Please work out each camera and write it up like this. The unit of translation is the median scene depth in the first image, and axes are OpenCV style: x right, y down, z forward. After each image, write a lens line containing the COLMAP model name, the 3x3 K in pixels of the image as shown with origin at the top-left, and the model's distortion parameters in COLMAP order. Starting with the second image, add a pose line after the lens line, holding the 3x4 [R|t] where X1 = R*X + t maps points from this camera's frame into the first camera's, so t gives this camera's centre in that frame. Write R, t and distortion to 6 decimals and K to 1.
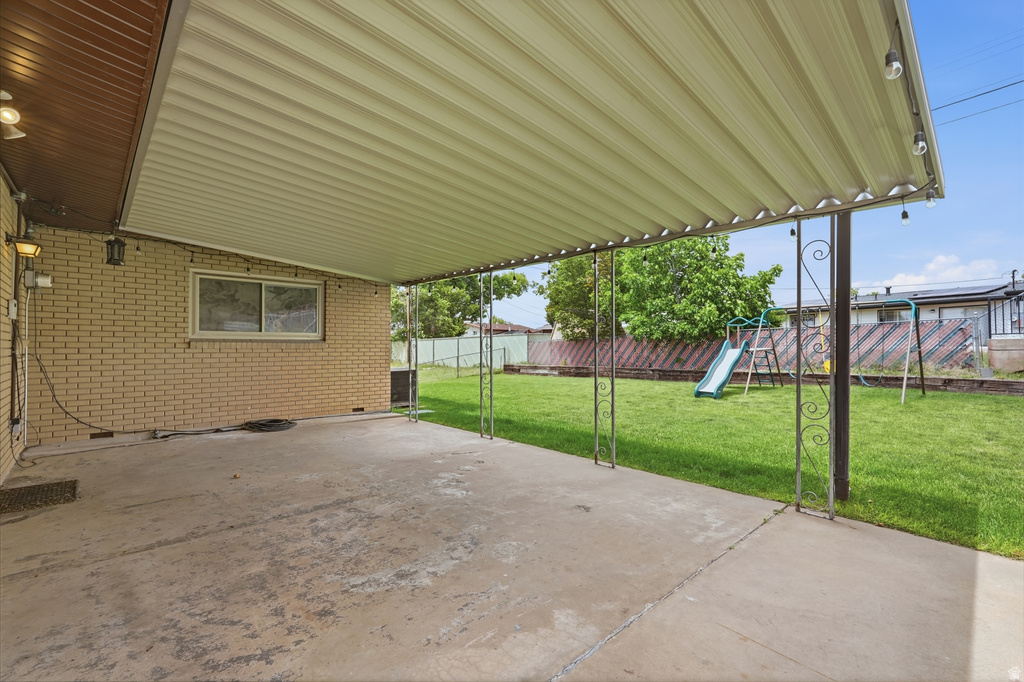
lens RADIAL K [[460.9, 0, 517.1], [0, 460.9, 342.7], [0, 0, 1]] dist [-0.013654, 0.005229]
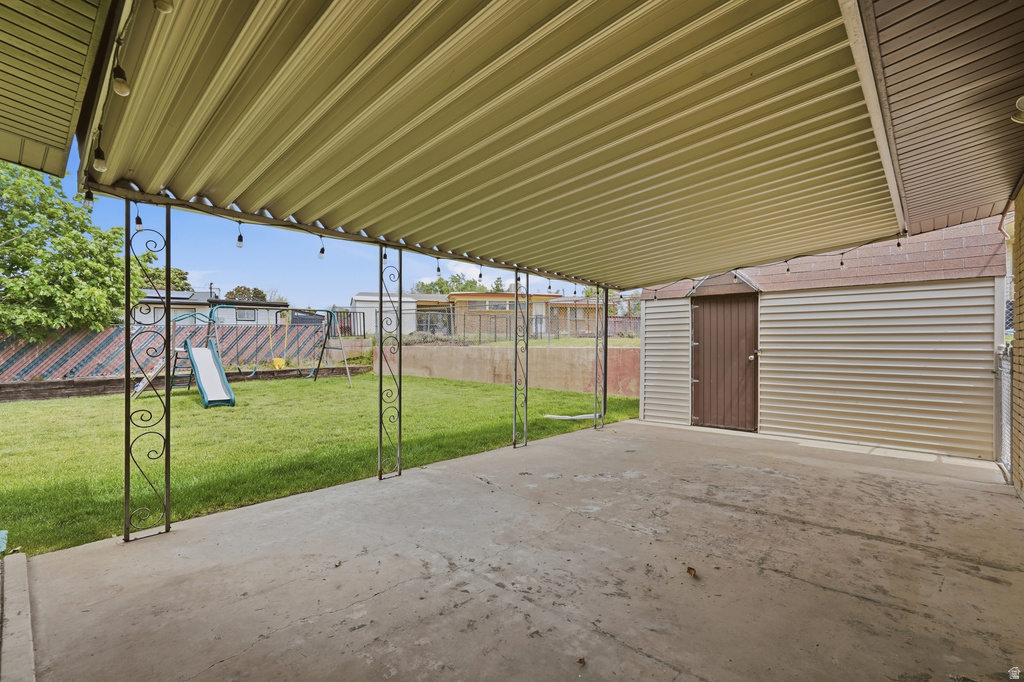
lens RADIAL K [[460.9, 0, 516.8], [0, 460.9, 343.7], [0, 0, 1]] dist [-0.013654, 0.005229]
pose [[-0.080186, -0.001645, 0.996779, -1.491520], [-0.011063, 0.999939, 0.000760, -0.011700], [-0.996719, -0.010967, -0.080199, 1.600104]]
